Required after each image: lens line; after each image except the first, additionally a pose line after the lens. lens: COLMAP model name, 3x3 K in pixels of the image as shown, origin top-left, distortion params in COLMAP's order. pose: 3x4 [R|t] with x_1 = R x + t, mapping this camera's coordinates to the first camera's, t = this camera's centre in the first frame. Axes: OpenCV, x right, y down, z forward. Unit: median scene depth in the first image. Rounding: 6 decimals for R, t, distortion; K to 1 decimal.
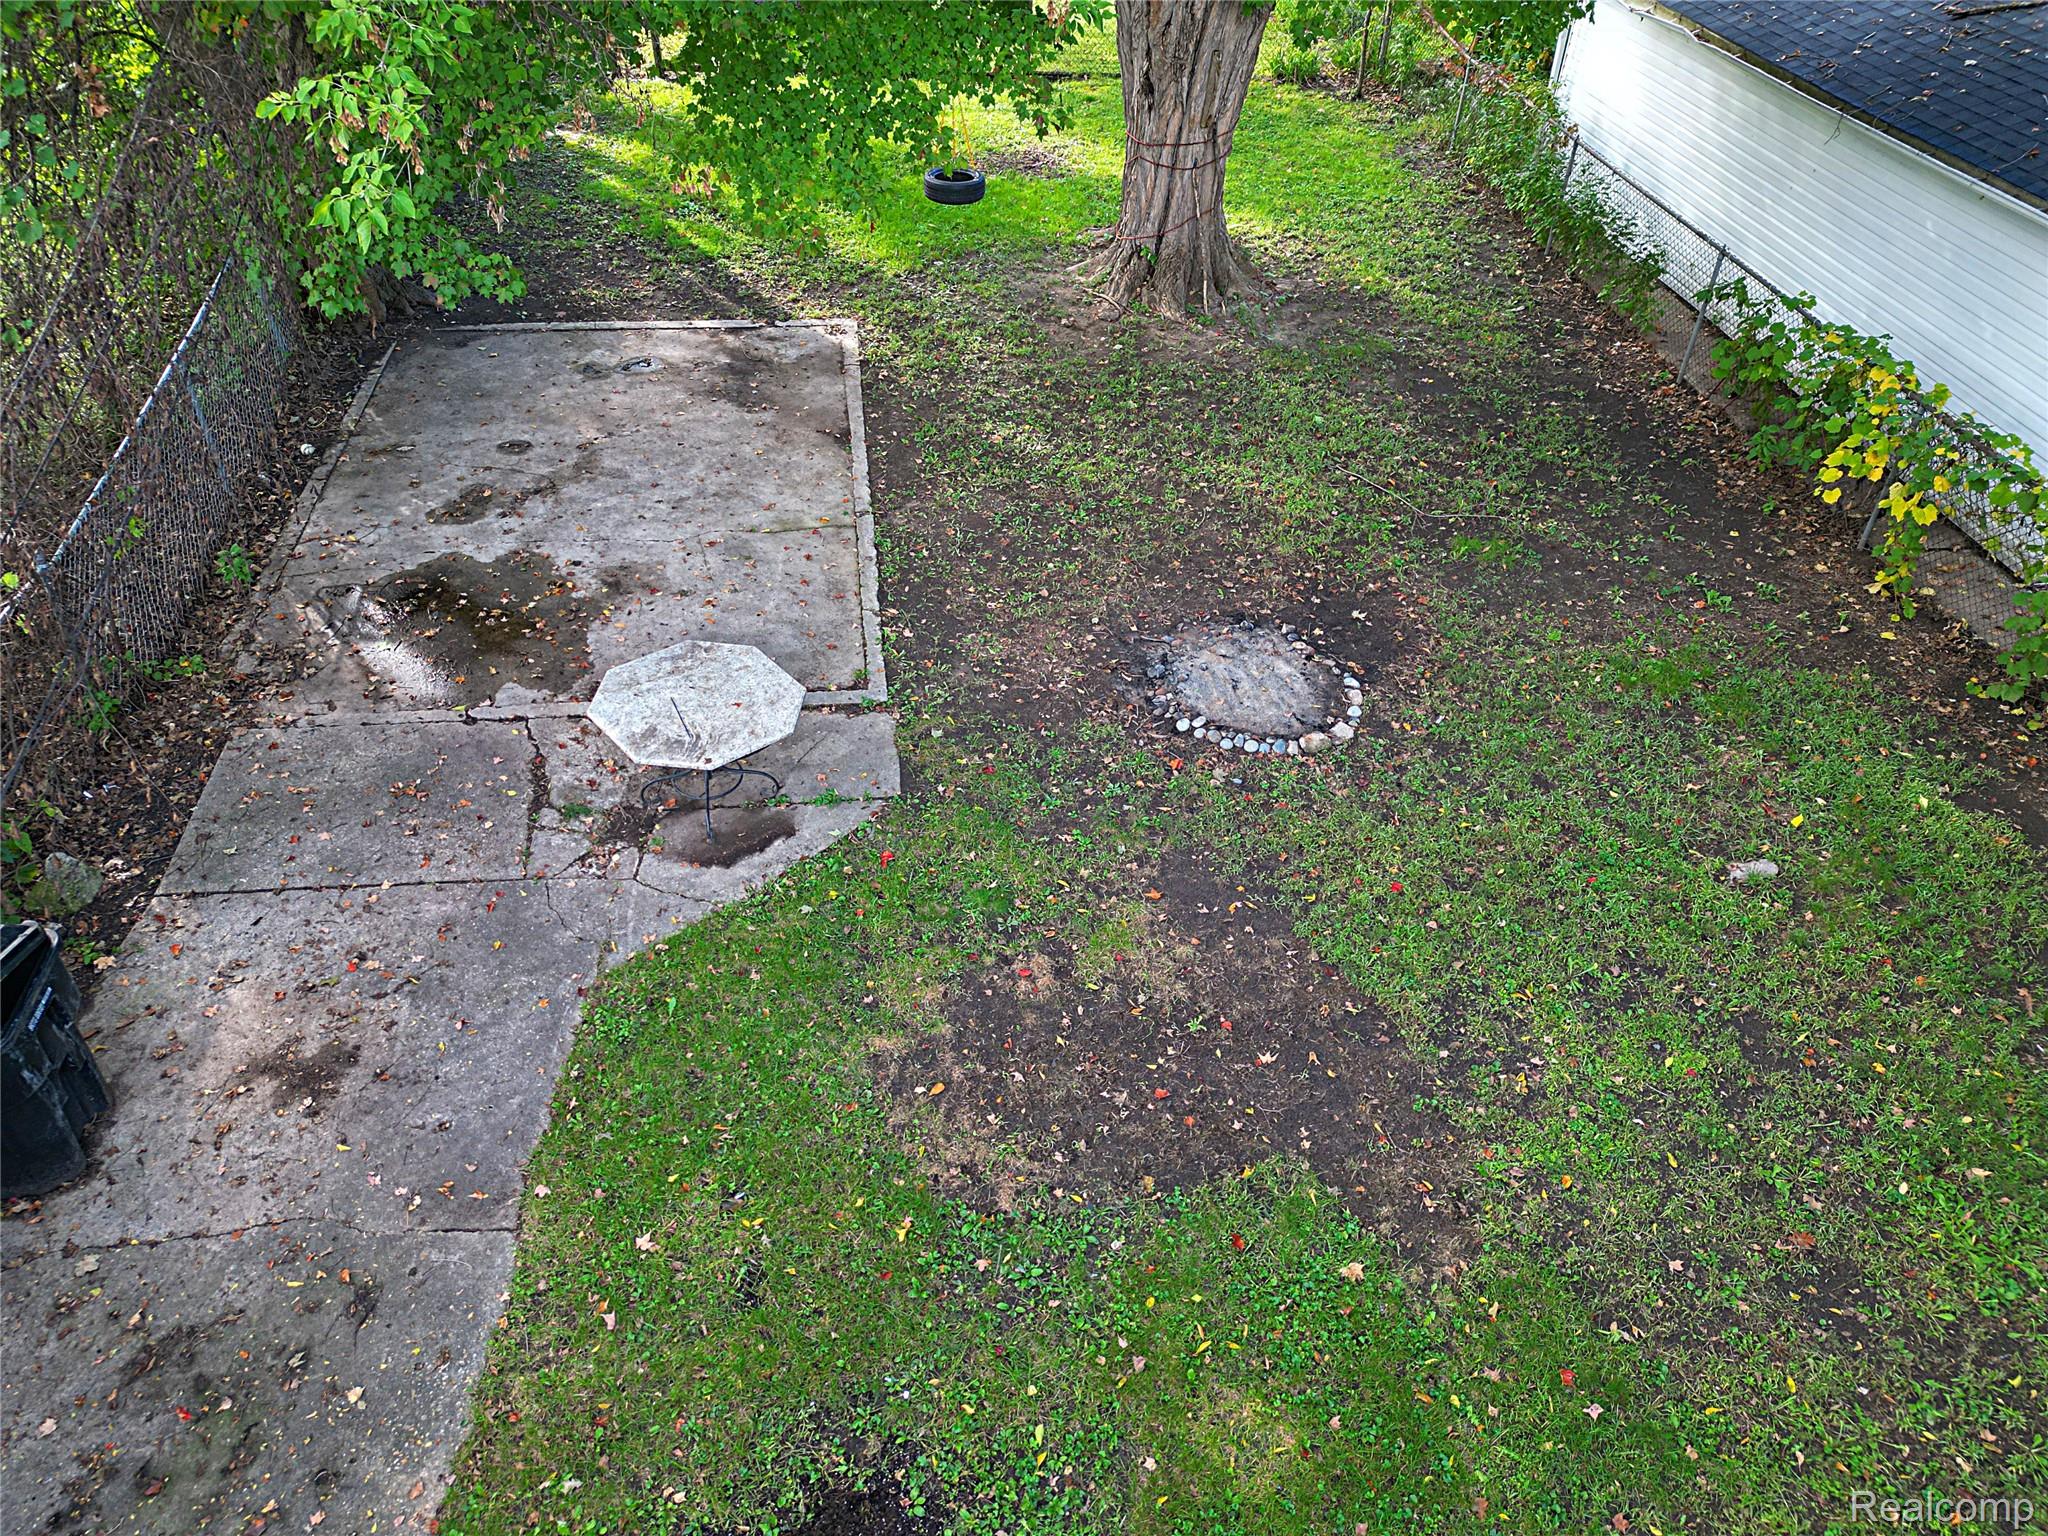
lens RADIAL K [[1442.0, 0, 1022.1], [0, 1442.0, 766.1], [0, 0, 1]] dist [0.065024, -0.051763]
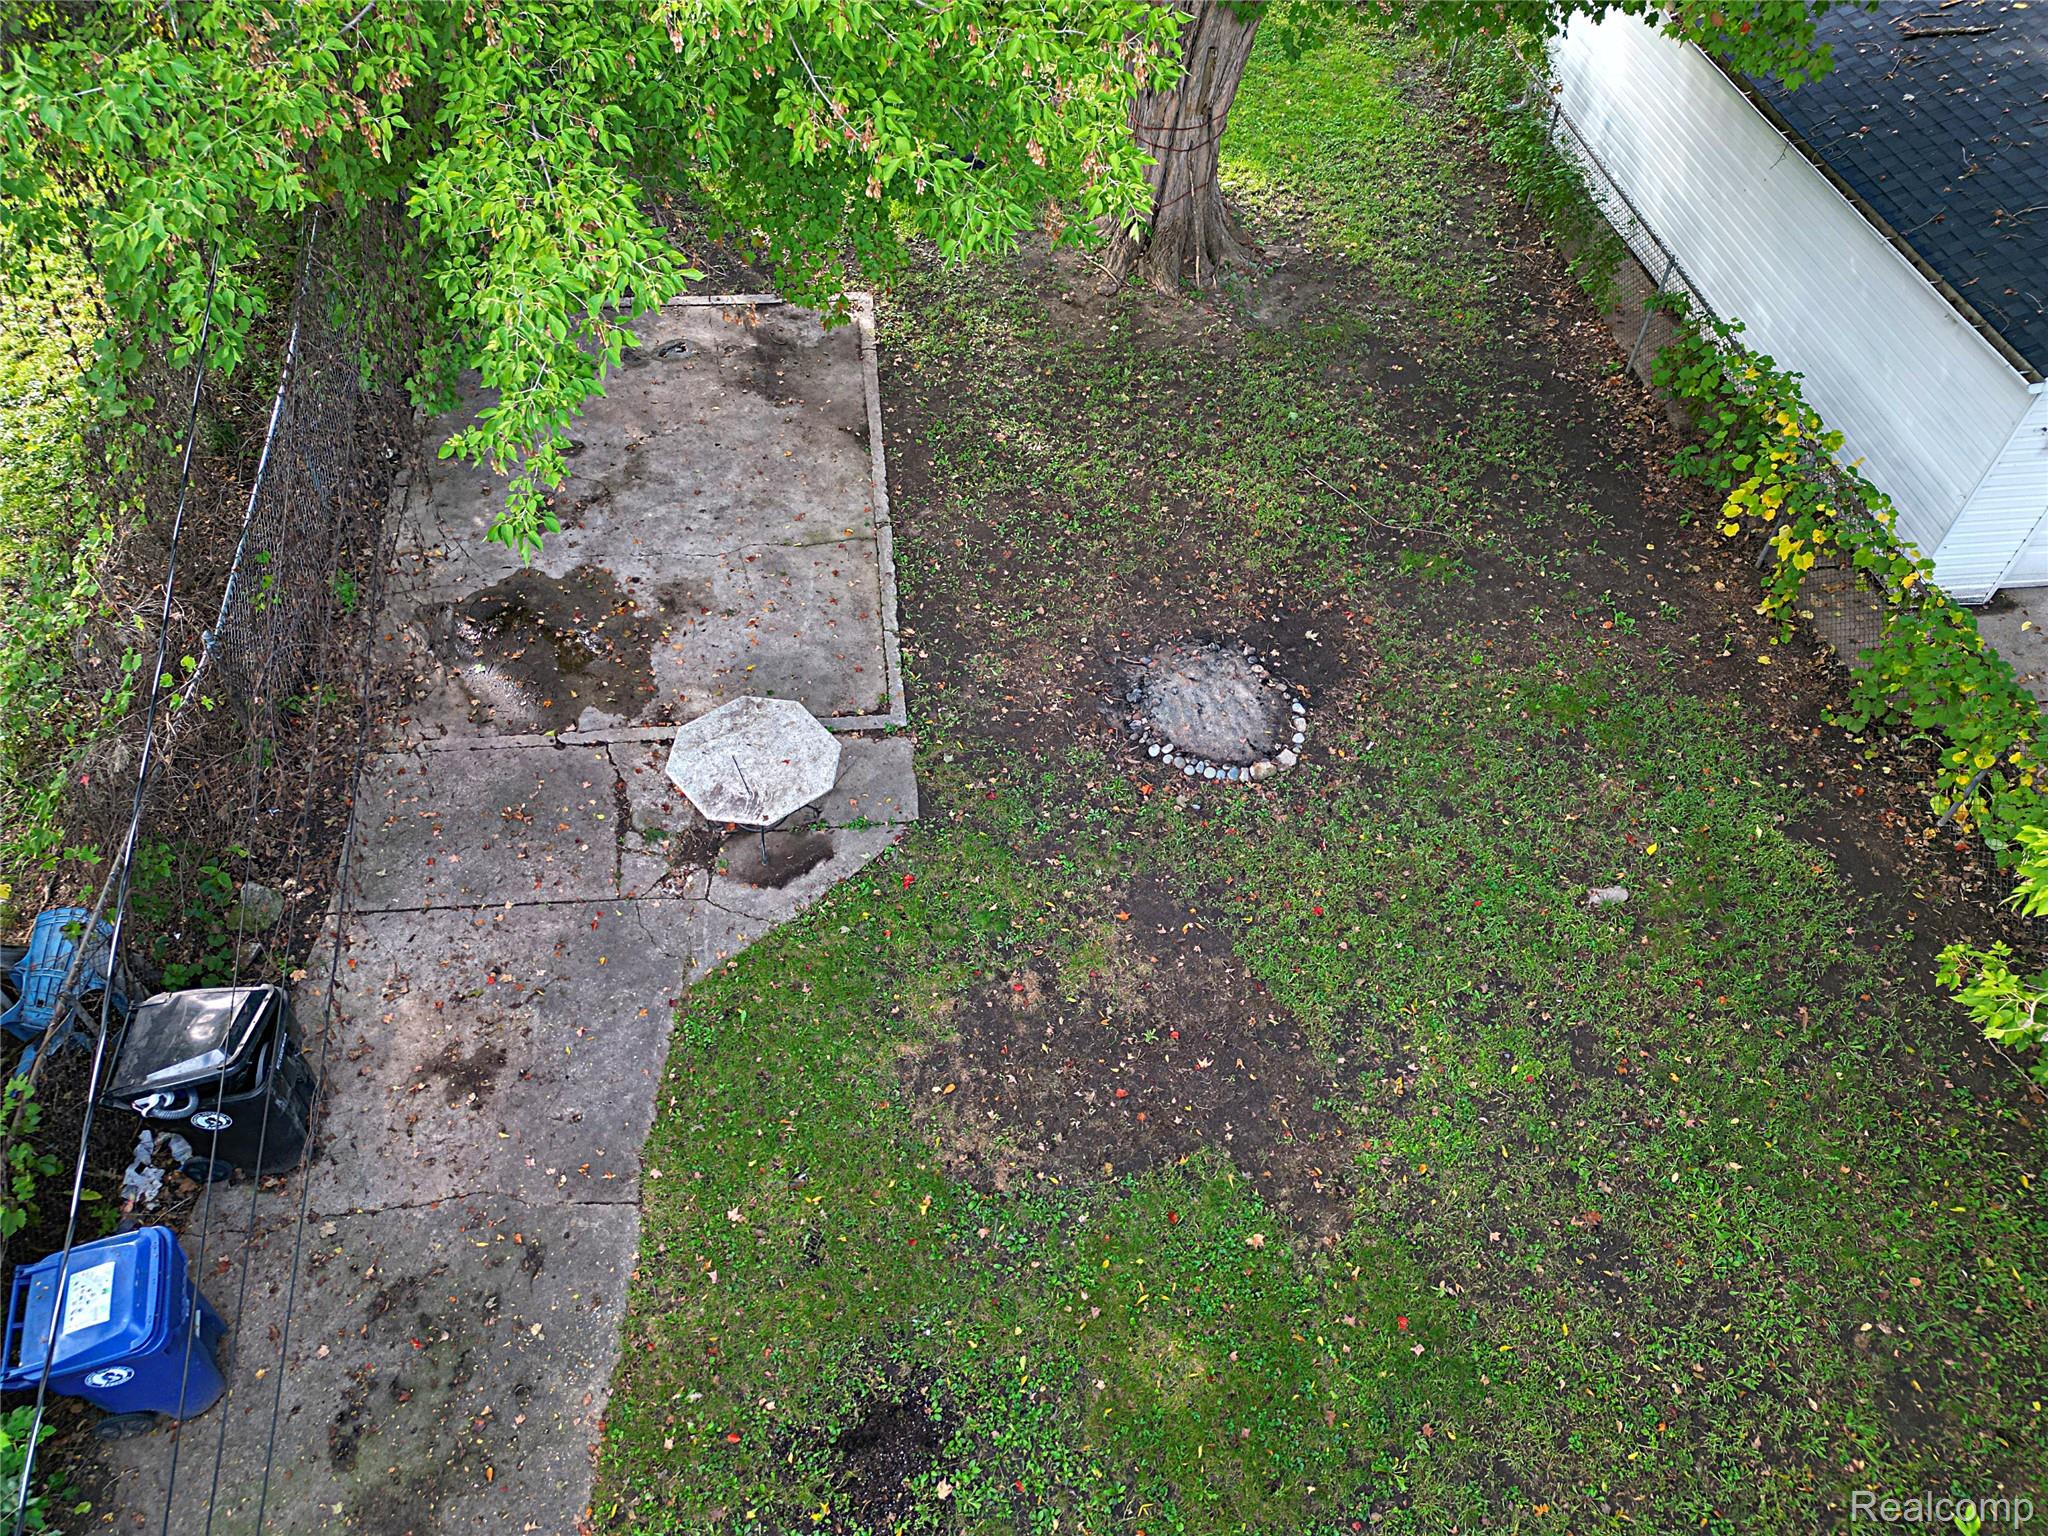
lens RADIAL K [[1442.0, 0, 1022.0], [0, 1442.0, 769.5], [0, 0, 1]] dist [0.065024, -0.051763]
pose [[0.999943, 0.010293, -0.002870, 0.006427], [-0.009692, 0.986717, 0.162162, -0.235948], [0.004501, -0.162125, 0.986760, -0.207110]]
